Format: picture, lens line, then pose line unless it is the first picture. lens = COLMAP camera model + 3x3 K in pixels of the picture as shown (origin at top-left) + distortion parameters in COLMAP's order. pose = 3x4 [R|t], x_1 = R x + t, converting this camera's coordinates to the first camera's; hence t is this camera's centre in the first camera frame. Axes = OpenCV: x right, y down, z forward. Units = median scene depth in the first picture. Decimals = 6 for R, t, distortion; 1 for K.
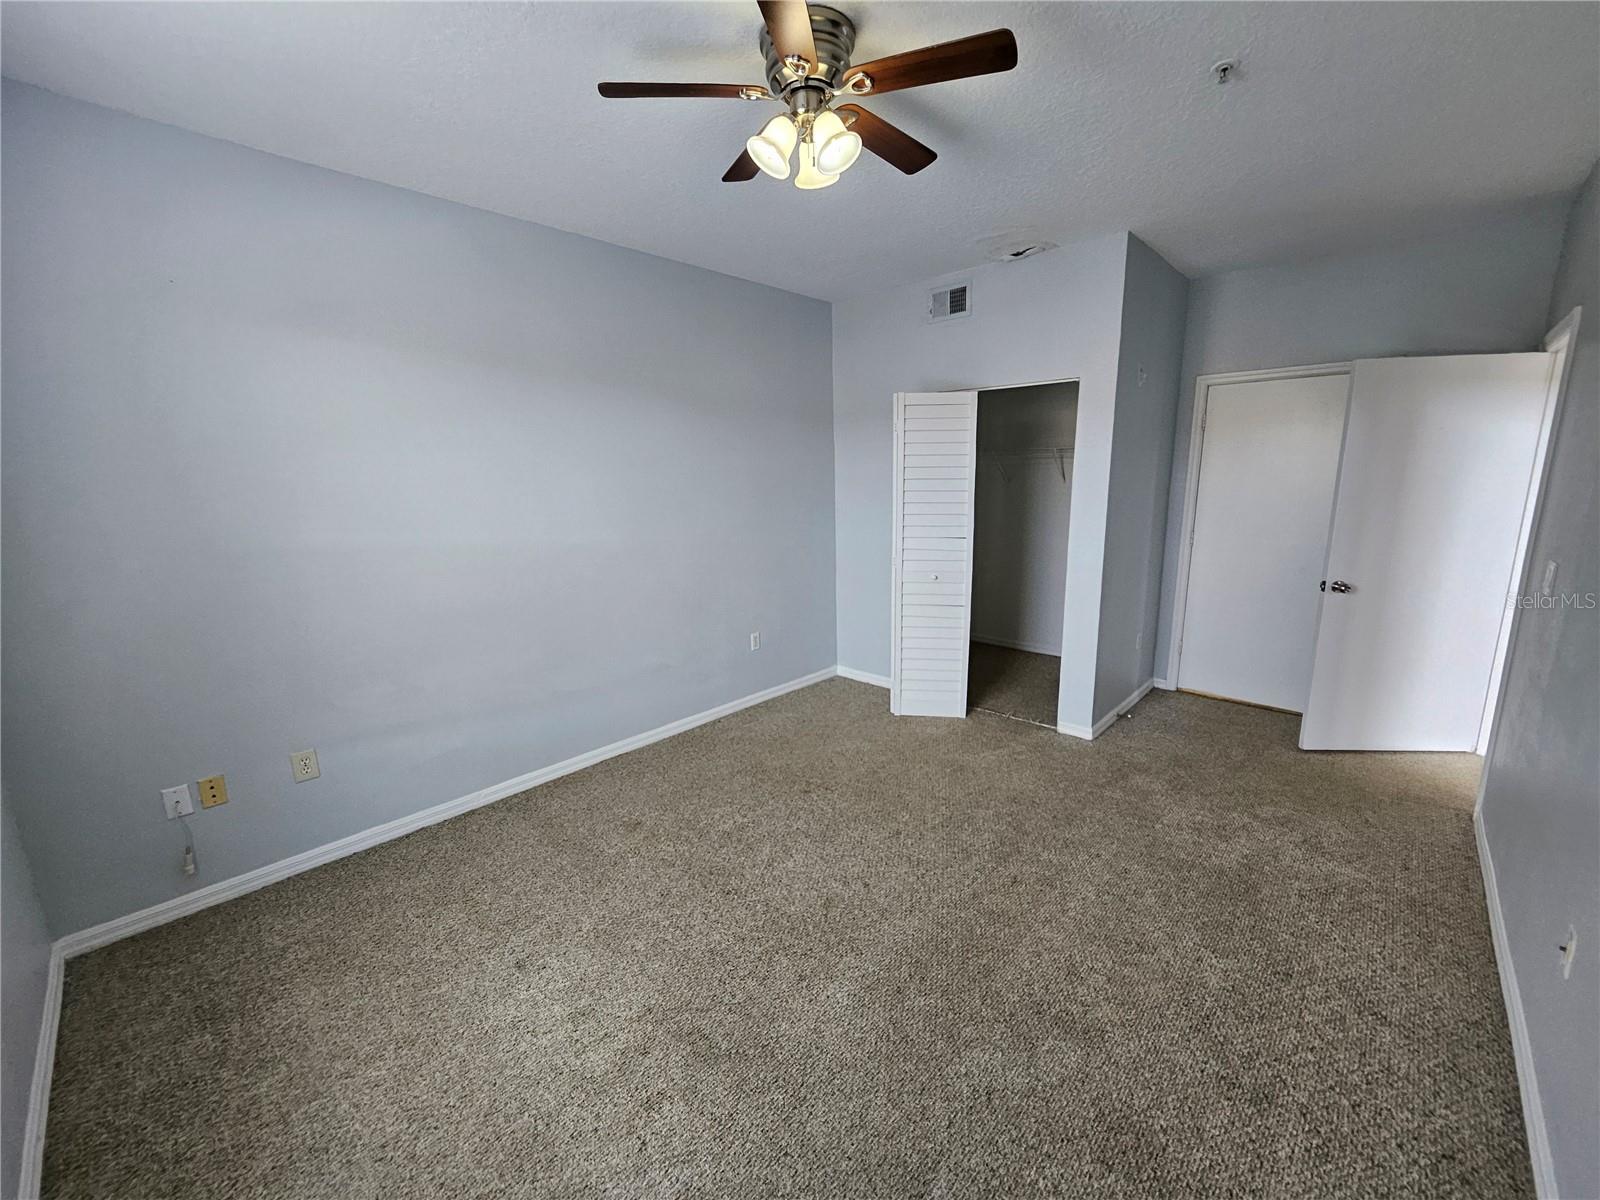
lens RADIAL K [[635.7, 0, 807.3], [0, 635.7, 600.6], [0, 0, 1]] dist [-0.001795, -0.000089]
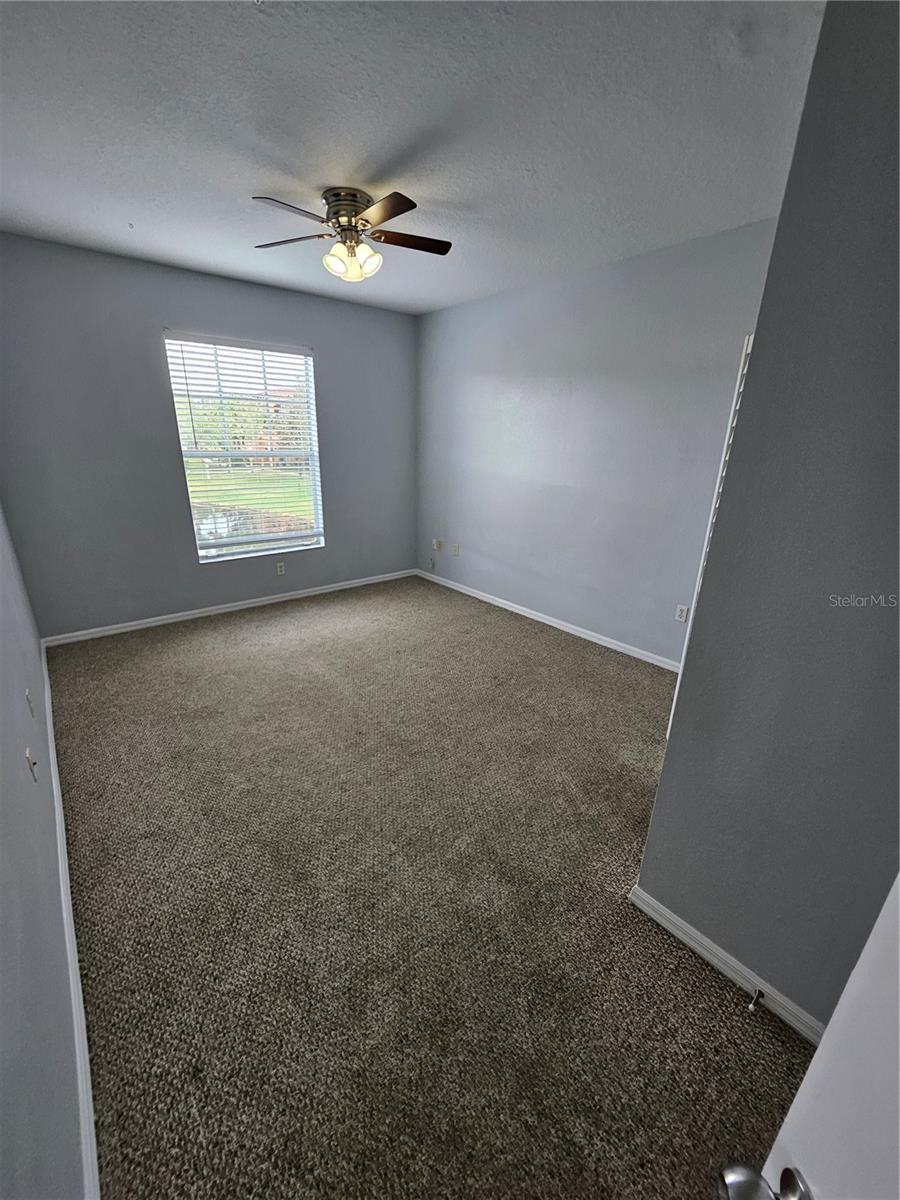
lens RADIAL K [[476.8, 0, 445.4], [0, 476.8, 608.4], [0, 0, 1]] dist [-0.001795, -0.000089]
pose [[-0.128192, 0.349454, -0.928143, 1.074314], [-0.216681, 0.903385, 0.370060, -0.231137], [0.967789, 0.248550, -0.040087, 1.026924]]
